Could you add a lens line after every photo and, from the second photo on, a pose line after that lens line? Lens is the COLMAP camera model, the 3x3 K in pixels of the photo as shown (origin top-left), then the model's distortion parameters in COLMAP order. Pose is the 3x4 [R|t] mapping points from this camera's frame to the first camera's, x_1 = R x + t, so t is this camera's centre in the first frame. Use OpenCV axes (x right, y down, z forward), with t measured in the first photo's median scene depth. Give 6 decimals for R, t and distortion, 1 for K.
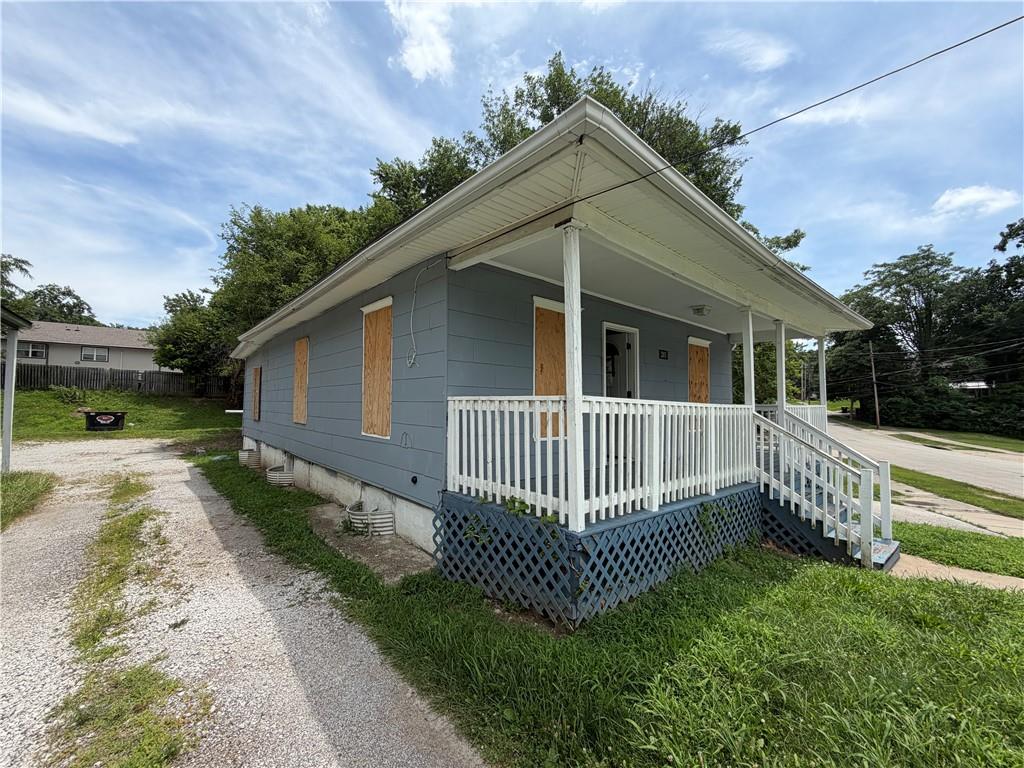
lens RADIAL K [[415.0, 0, 512.0], [0, 415.0, 384.0], [0, 0, 1]] dist [0.000712, 0.000065]
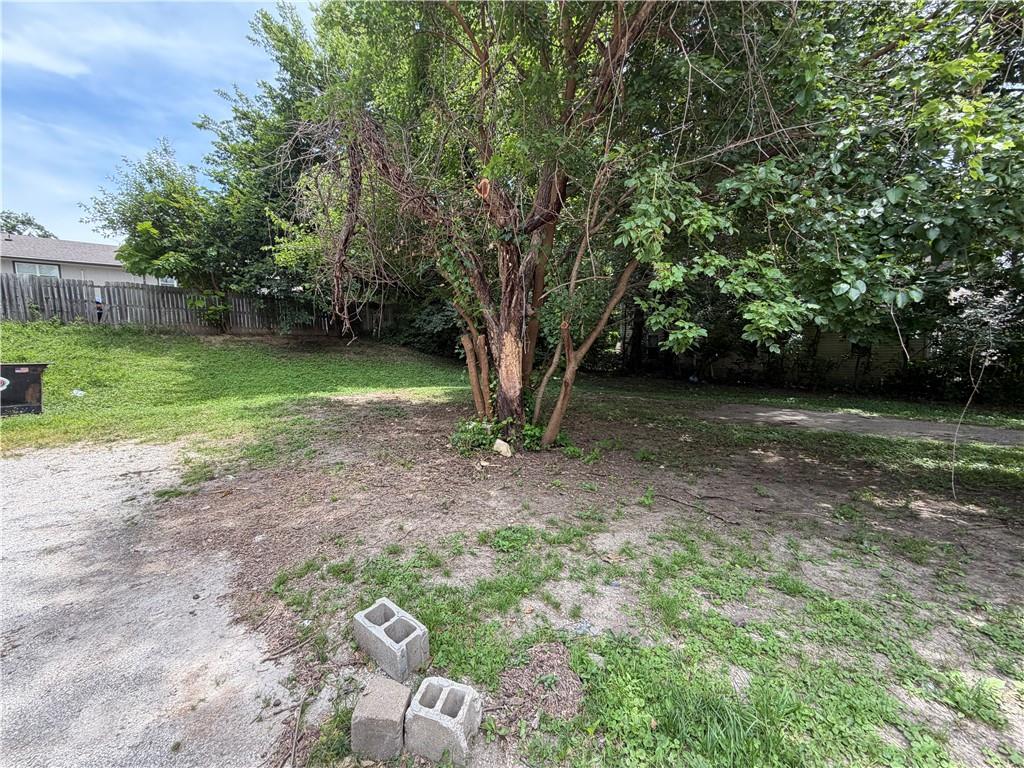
lens RADIAL K [[415.0, 0, 512.0], [0, 415.0, 384.0], [0, 0, 1]] dist [0.000712, 0.000065]
pose [[0.999516, -0.029389, -0.010203, -0.388330], [0.030495, 0.990452, 0.134442, 0.036667], [0.006154, -0.134688, 0.990869, 0.483705]]
